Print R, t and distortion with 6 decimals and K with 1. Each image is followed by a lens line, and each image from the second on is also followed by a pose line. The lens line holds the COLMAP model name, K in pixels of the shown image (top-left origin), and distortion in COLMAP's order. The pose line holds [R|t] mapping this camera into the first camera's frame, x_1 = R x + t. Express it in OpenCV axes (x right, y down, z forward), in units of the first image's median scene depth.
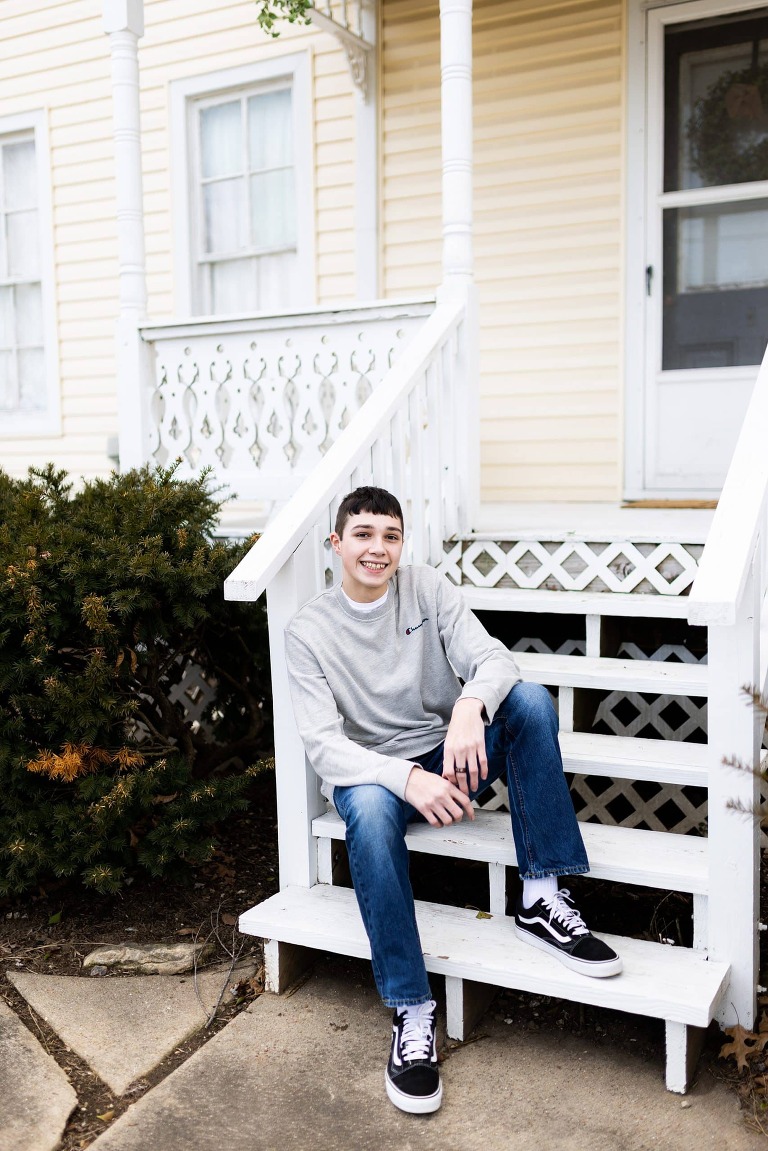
lens RADIAL K [[1101.5, 0, 380.9], [0, 1101.5, 581.9], [0, 0, 1]] dist [-0.002498, 0.003146]
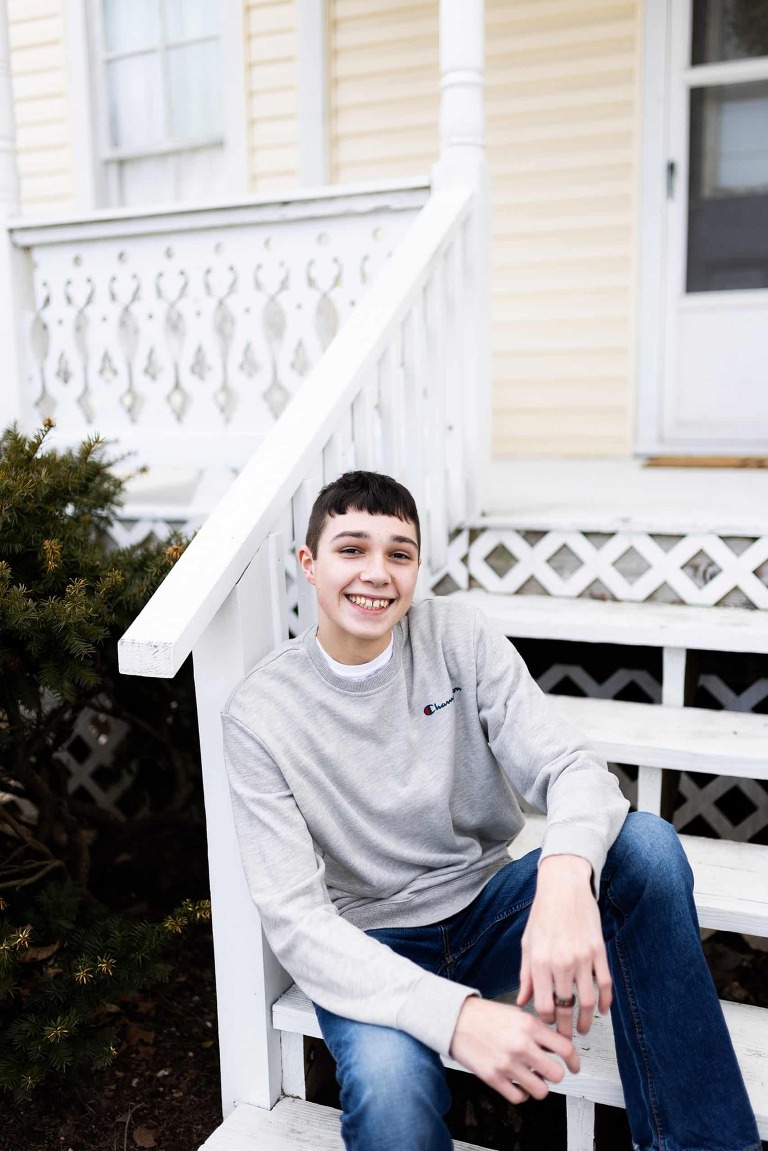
lens RADIAL K [[1101.5, 0, 380.9], [0, 1101.5, 581.9], [0, 0, 1]] dist [-0.002498, 0.003146]
pose [[0.998038, -0.012596, 0.061328, -0.028871], [0.008995, 0.998239, 0.058632, -0.047892], [-0.061958, -0.057966, 0.996394, 0.306205]]
